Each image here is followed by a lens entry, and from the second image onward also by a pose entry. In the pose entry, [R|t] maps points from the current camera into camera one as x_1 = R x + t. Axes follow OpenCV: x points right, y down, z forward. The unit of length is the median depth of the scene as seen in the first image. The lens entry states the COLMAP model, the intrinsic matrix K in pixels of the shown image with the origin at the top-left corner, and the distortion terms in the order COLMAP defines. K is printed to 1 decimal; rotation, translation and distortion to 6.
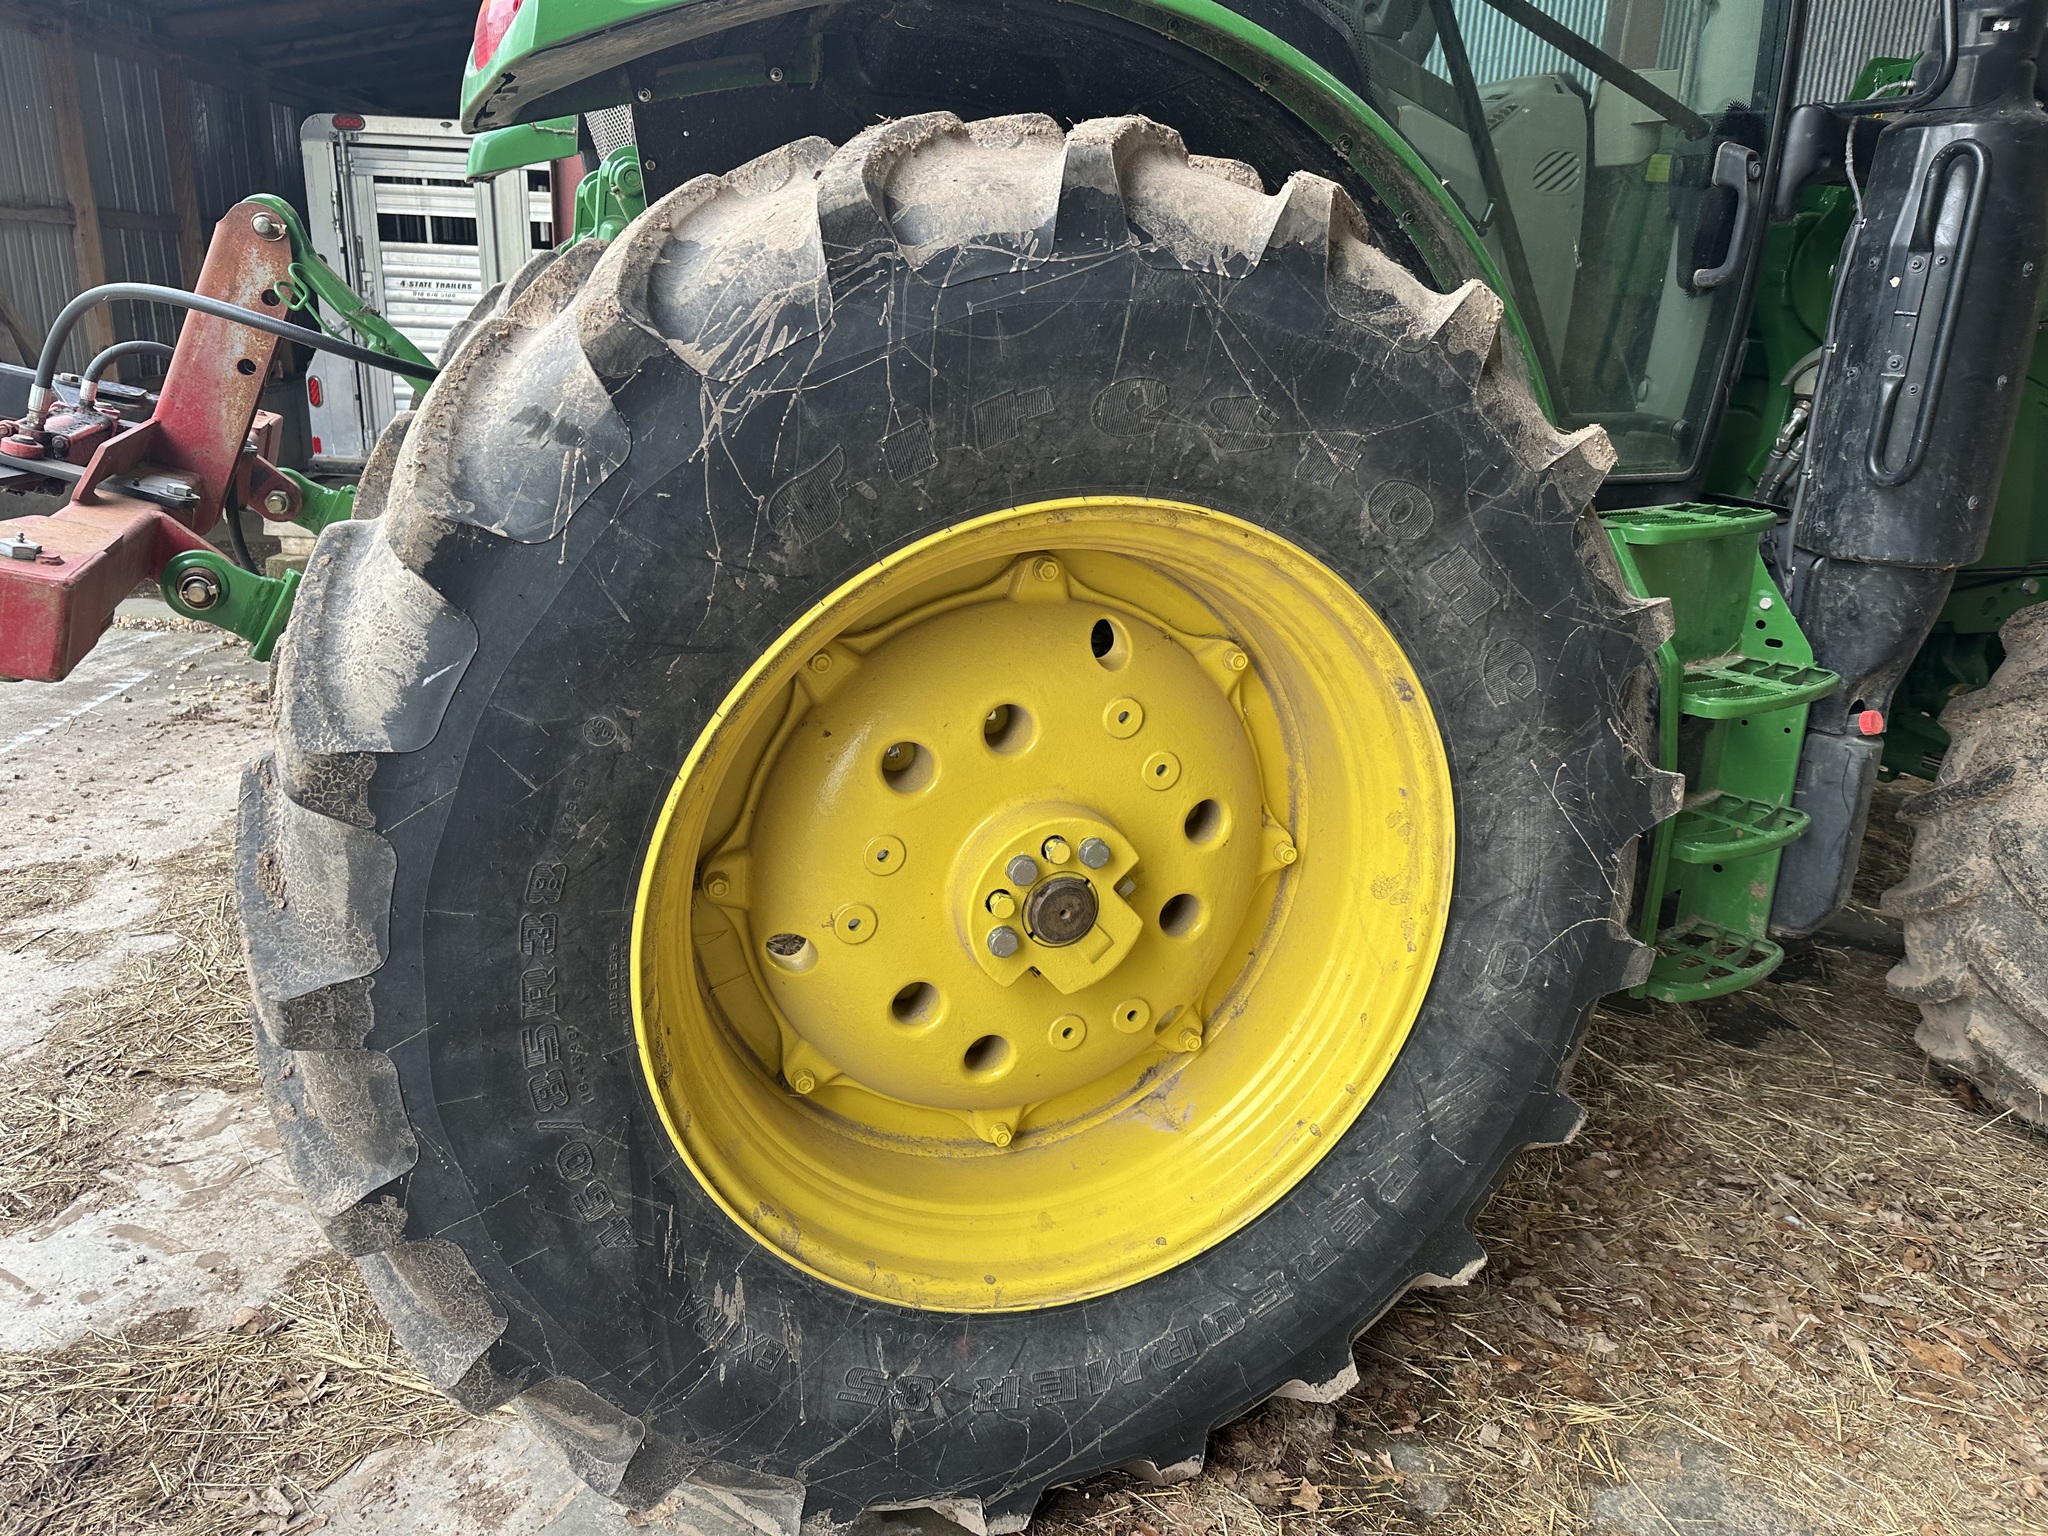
lens RADIAL K [[1425.4, 0, 1015.5], [0, 1425.4, 751.3], [0, 0, 1]] dist [0.129871, -0.237326]
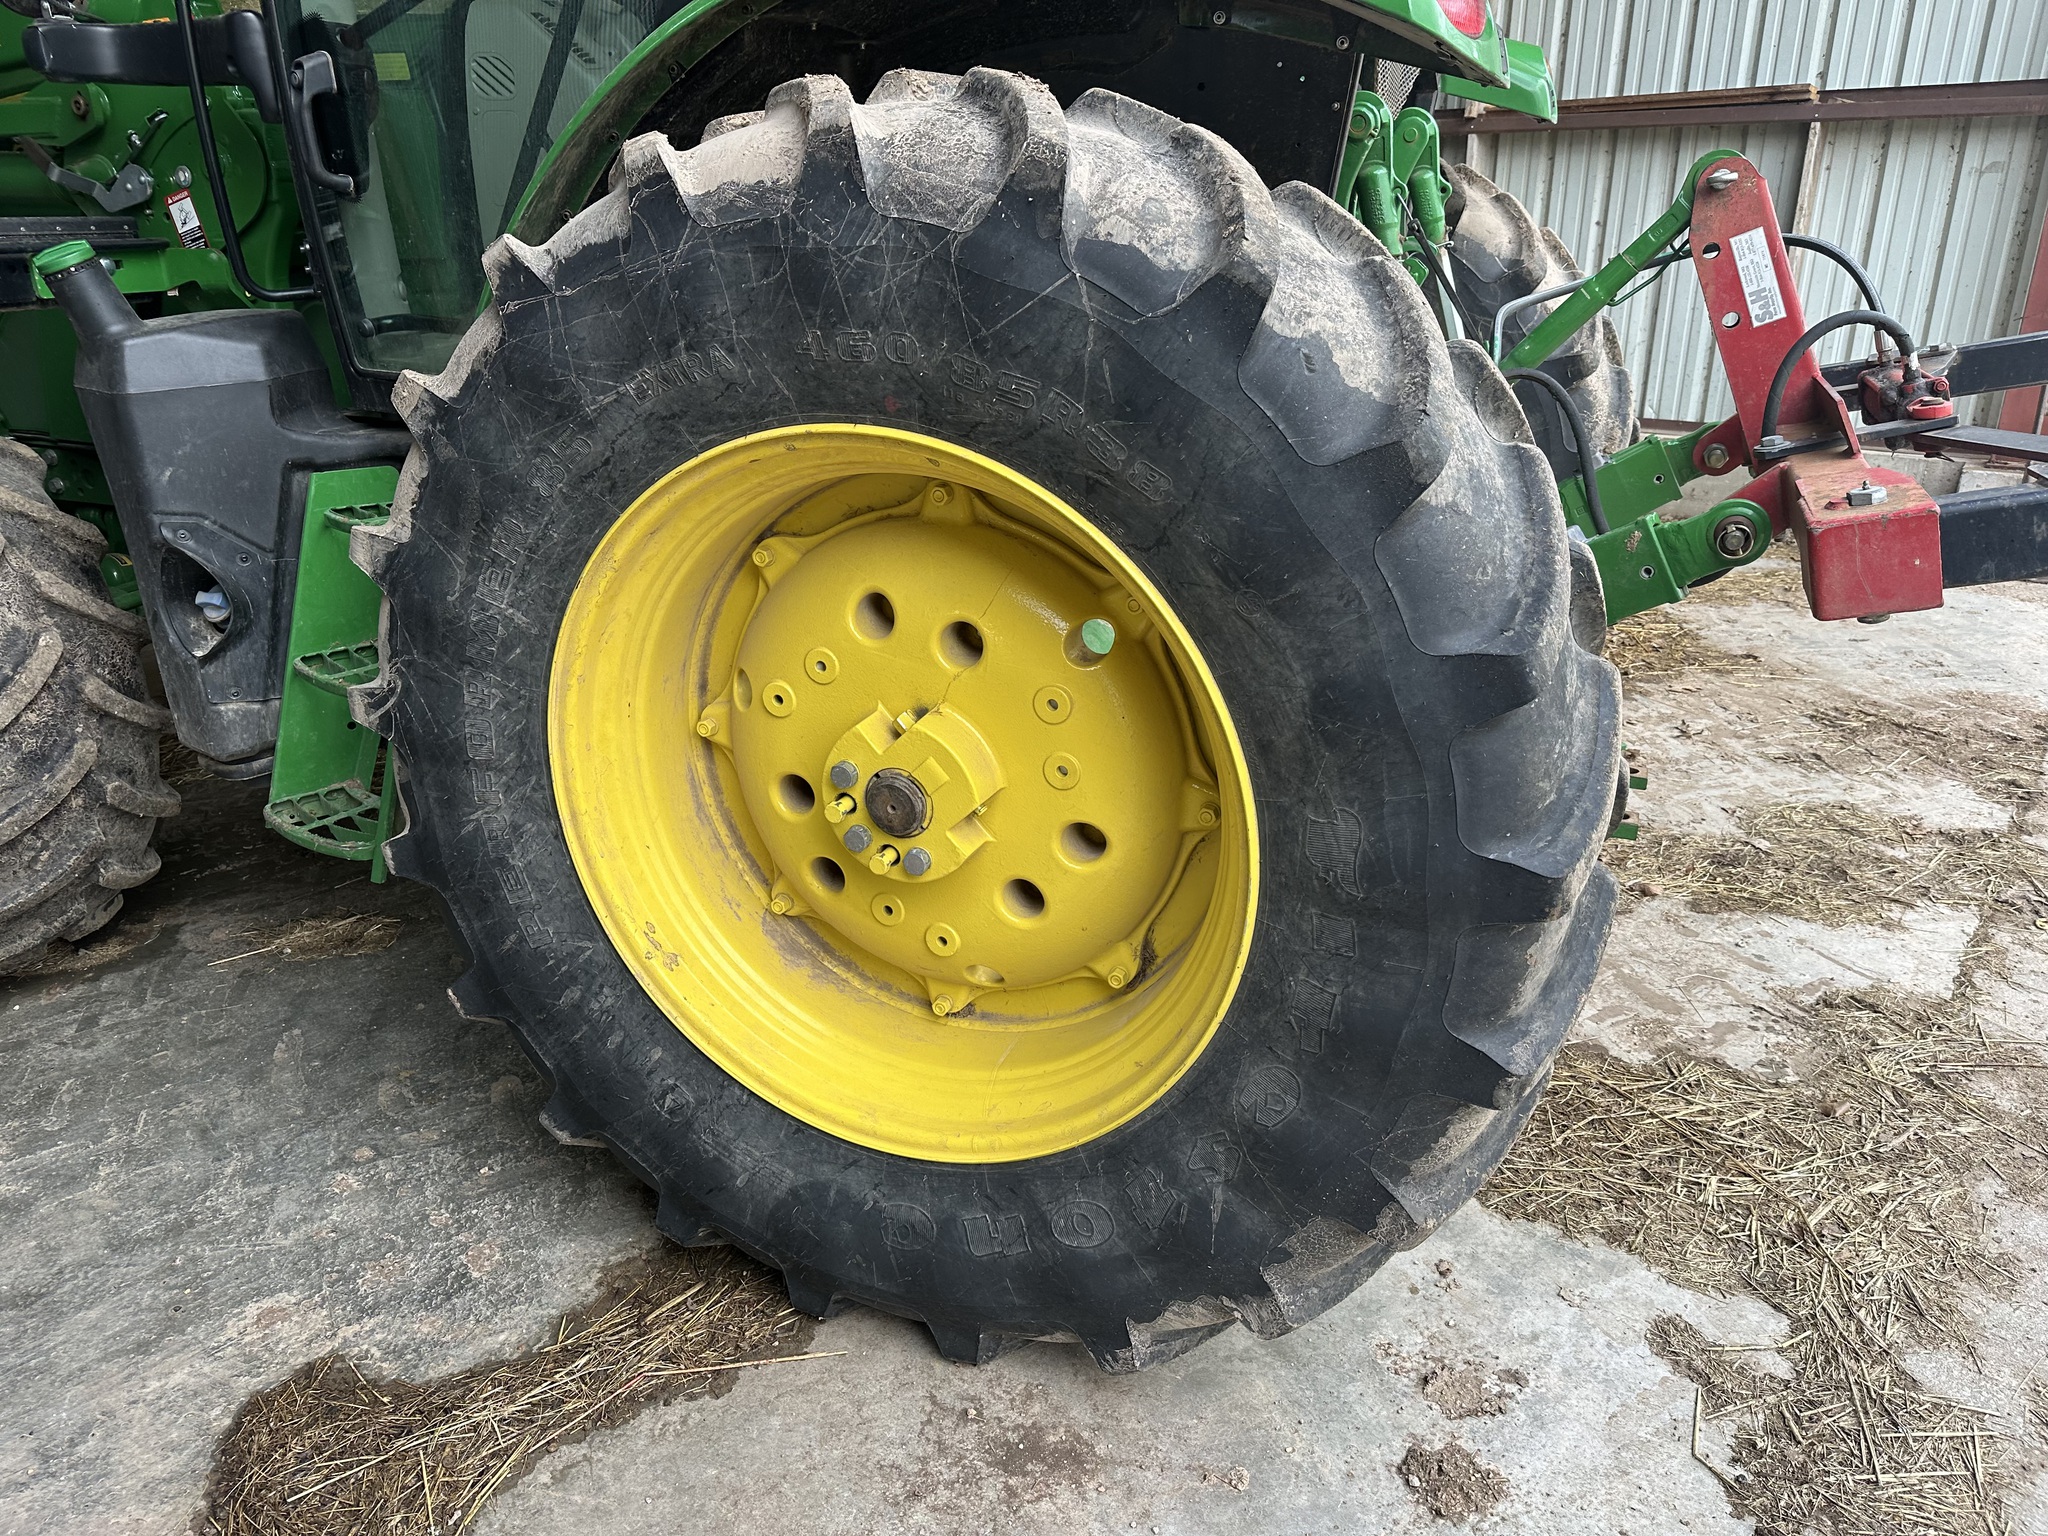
lens RADIAL K [[1421.4, 0, 996.5], [0, 1421.4, 759.4], [0, 0, 1]] dist [0.072260, -0.101211]
pose [[-0.748362, -0.287120, 0.597927, -1.169128], [0.165735, 0.791918, 0.587706, -1.060908], [-0.642251, 0.538914, -0.545055, 2.953789]]
